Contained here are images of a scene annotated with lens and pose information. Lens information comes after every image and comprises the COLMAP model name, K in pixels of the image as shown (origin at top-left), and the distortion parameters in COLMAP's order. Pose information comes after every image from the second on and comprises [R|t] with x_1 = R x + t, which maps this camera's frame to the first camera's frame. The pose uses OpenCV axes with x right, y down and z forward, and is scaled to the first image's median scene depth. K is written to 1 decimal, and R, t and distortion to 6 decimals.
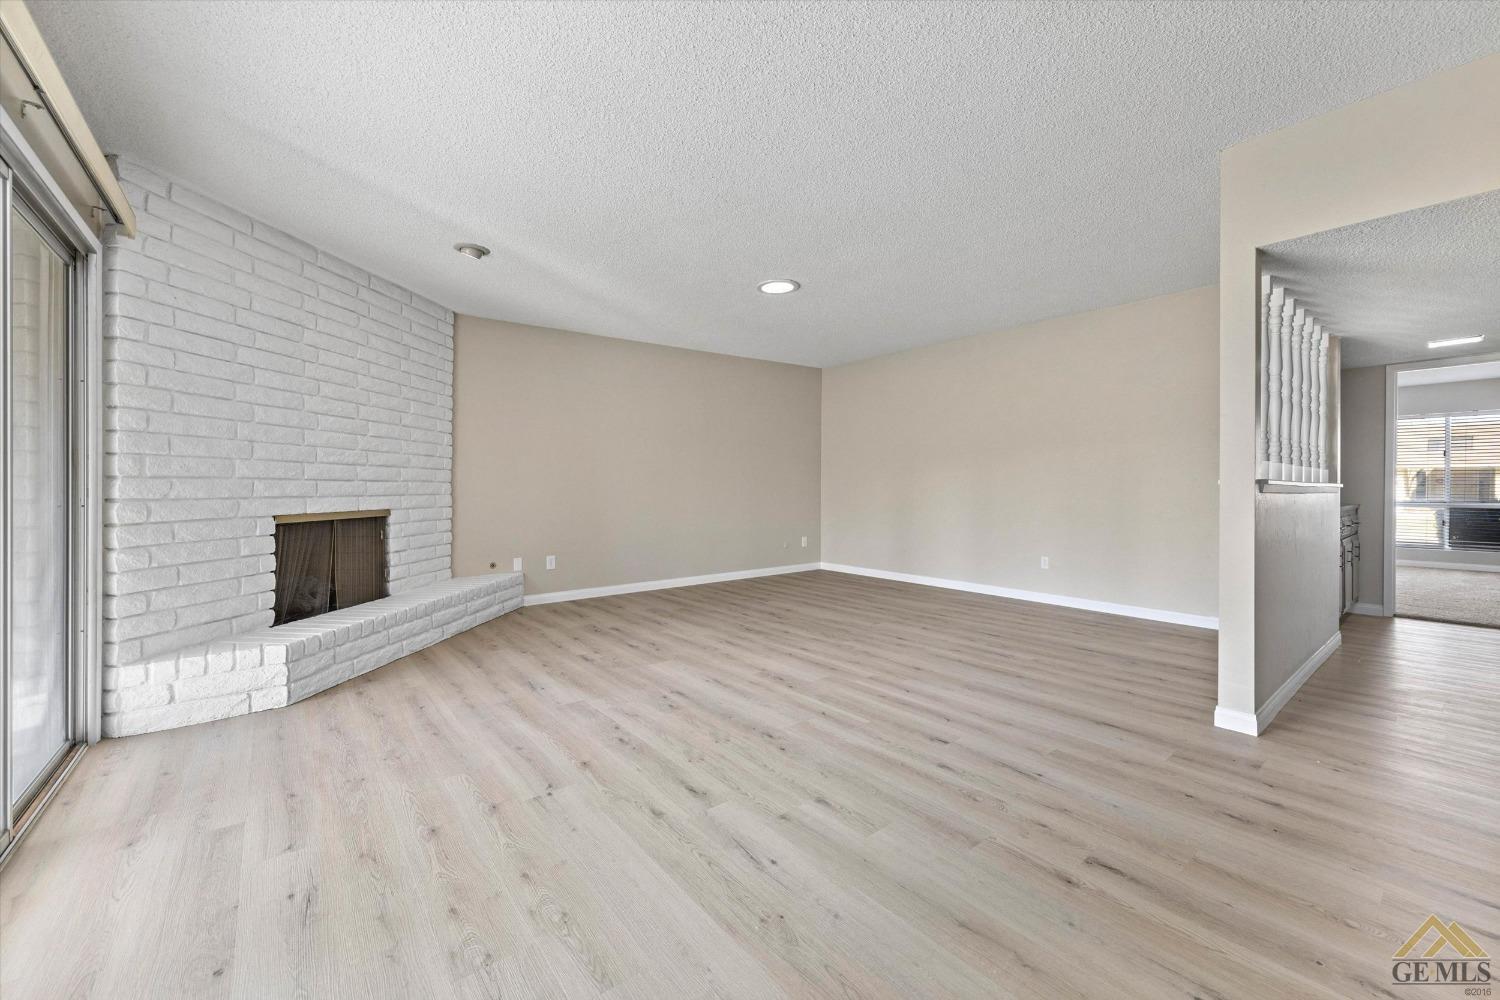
lens RADIAL K [[588.5, 0, 756.9], [0, 588.5, 490.5], [0, 0, 1]] dist [0.004002, -0.001190]
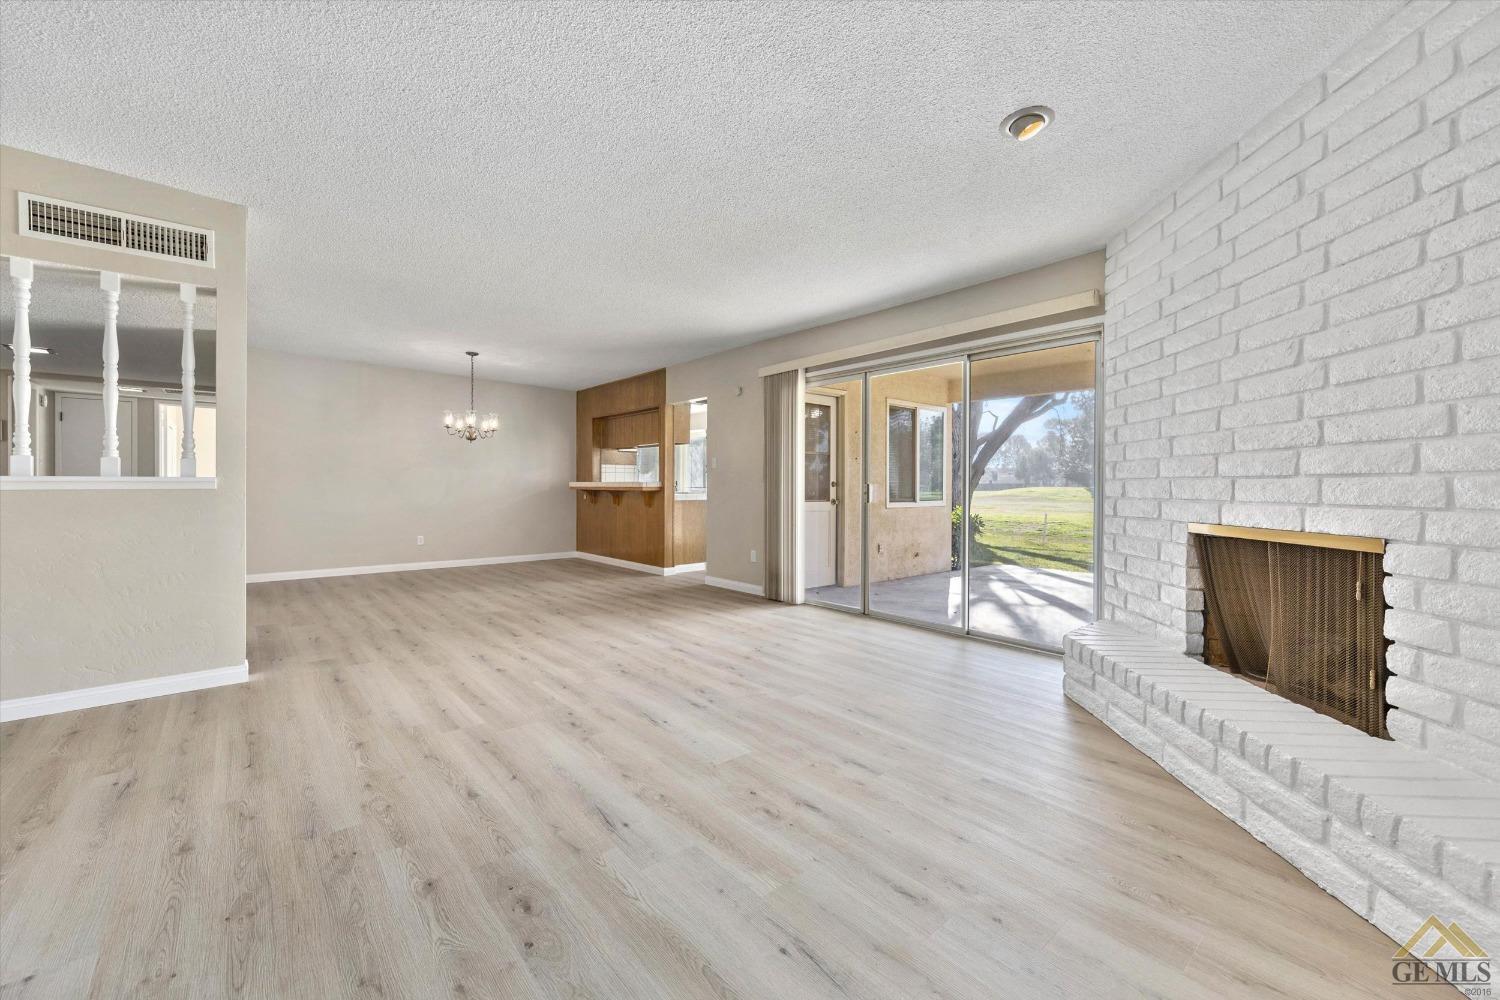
lens RADIAL K [[588.5, 0, 745.8], [0, 588.5, 492.8], [0, 0, 1]] dist [0.004002, -0.001190]
pose [[-0.999882, -0.004754, -0.014640, -0.195004], [-0.004999, 0.999848, 0.016730, -0.010702], [0.014558, 0.016801, -0.999753, 1.944319]]
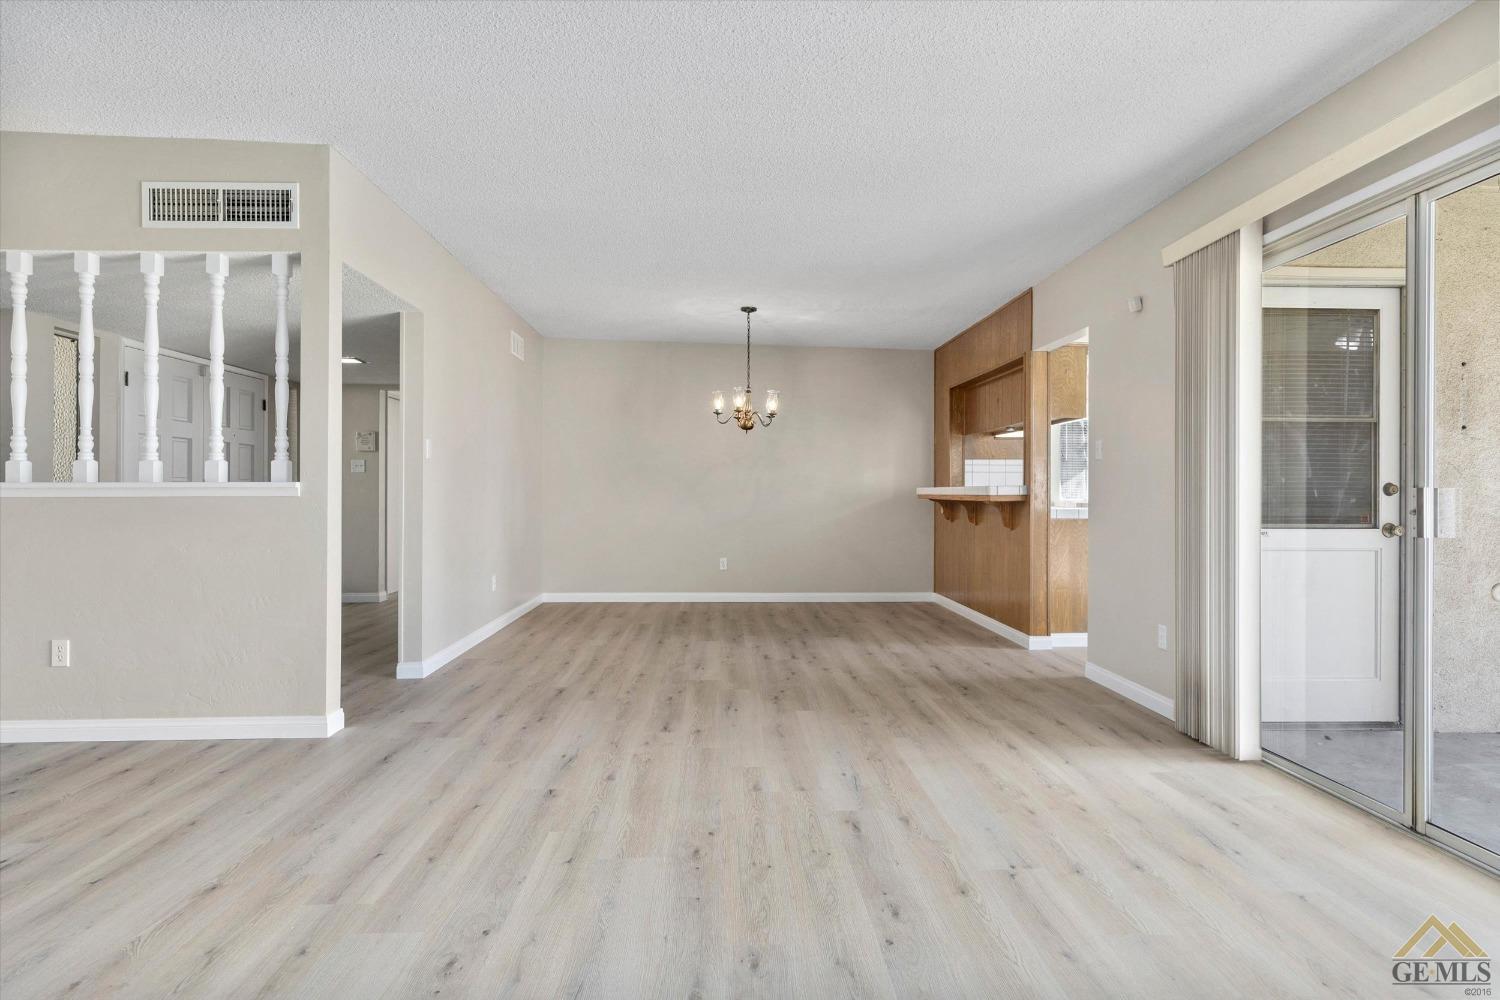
lens RADIAL K [[787.3, 0, 756.4], [0, 787.3, 493.5], [0, 0, 1]] dist [0.009010, -0.001757]
pose [[-0.798905, -0.005047, 0.601436, -0.490018], [-0.001054, 0.999975, 0.006992, -0.008459], [-0.601456, 0.004952, -0.798890, 1.412591]]
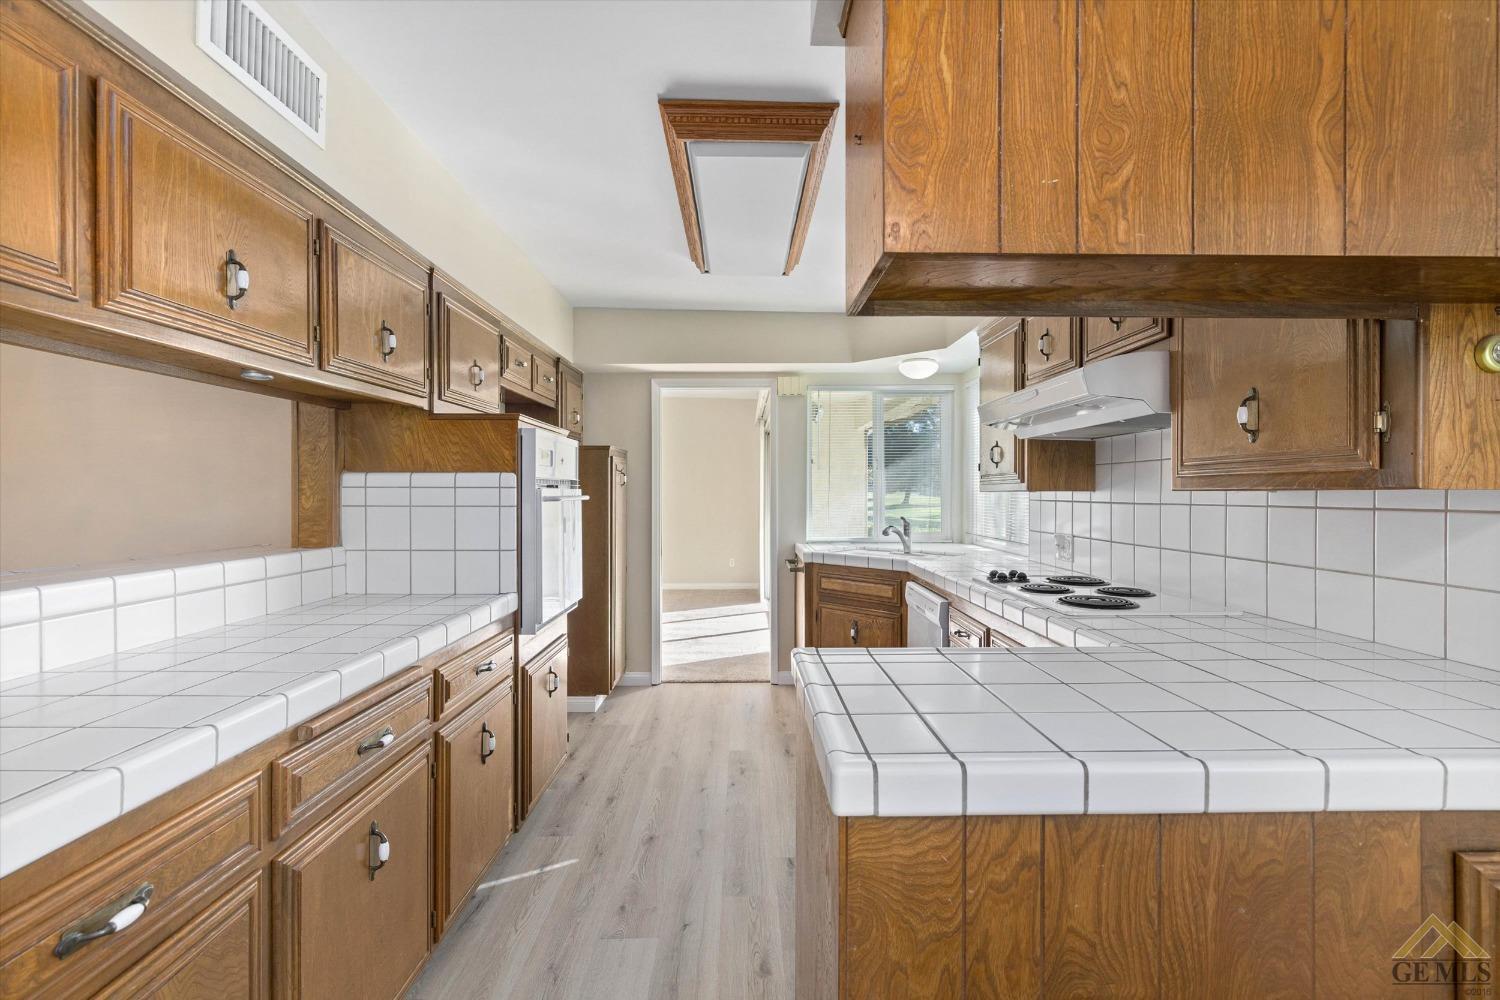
lens RADIAL K [[652.0, 0, 753.8], [0, 652.0, 496.4], [0, 0, 1]] dist [-0.001087, -0.000153]
pose [[-0.780710, -0.006997, 0.624854, -0.362585], [0.001013, 0.999922, 0.012463, -0.076715], [-0.624893, 0.010363, -0.780642, -0.576708]]
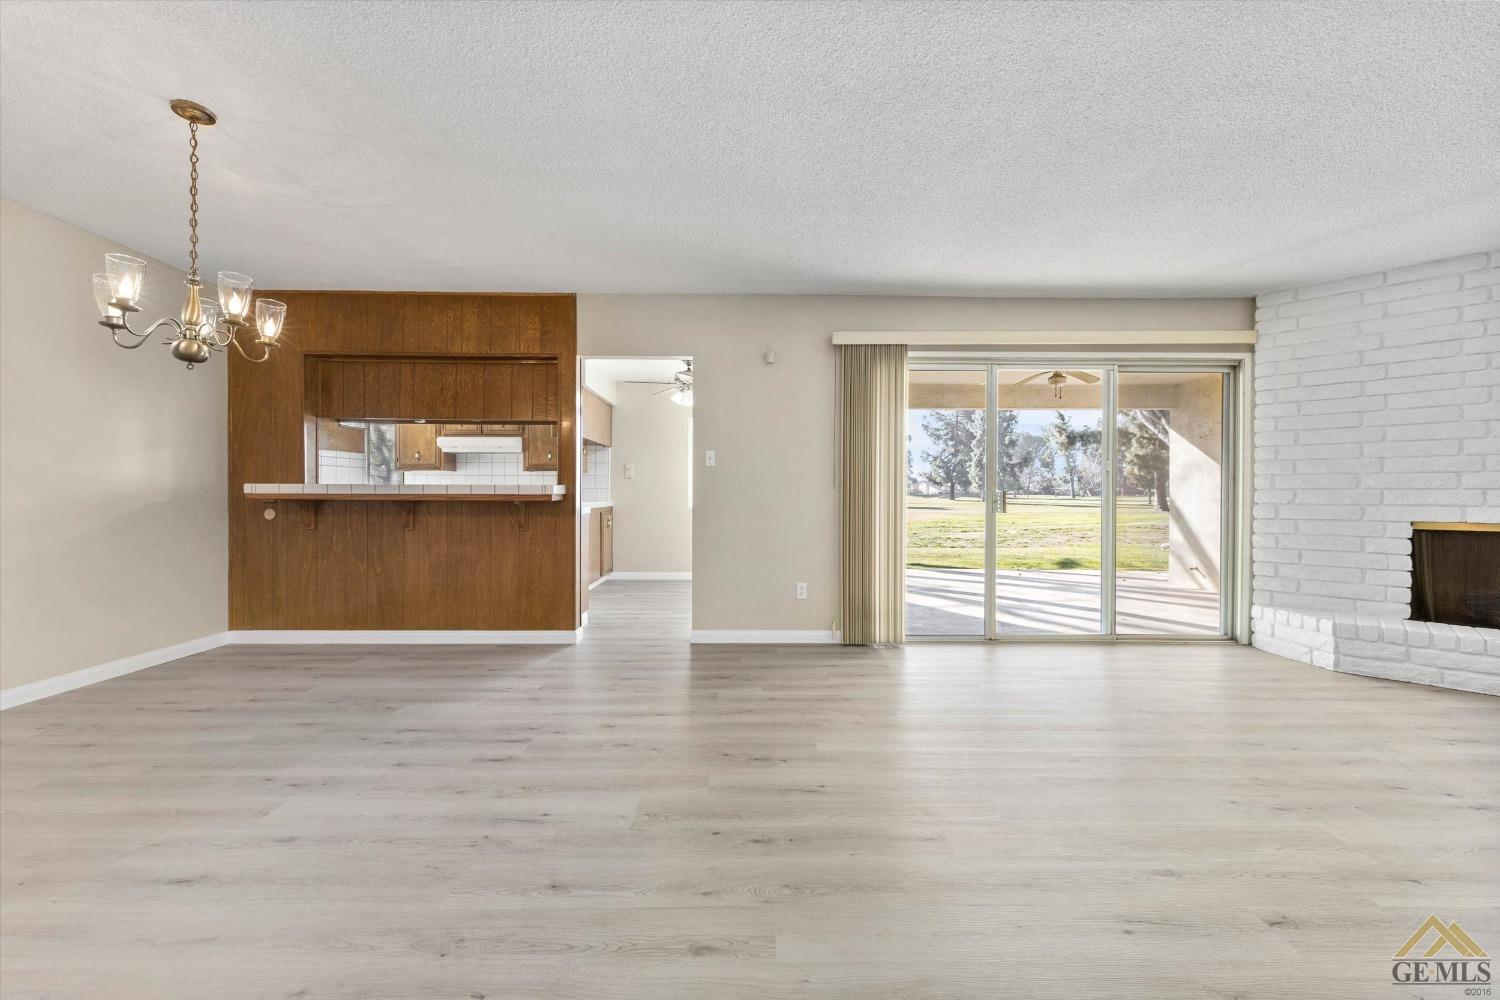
lens RADIAL K [[588.5, 0, 739.5], [0, 588.5, 496.0], [0, 0, 1]] dist [0.004002, -0.001190]
pose [[-0.640569, 0.000315, -0.767900, 0.917050], [-0.009109, 0.999926, 0.008009, -0.003635], [0.767846, 0.012125, -0.640519, 0.786876]]
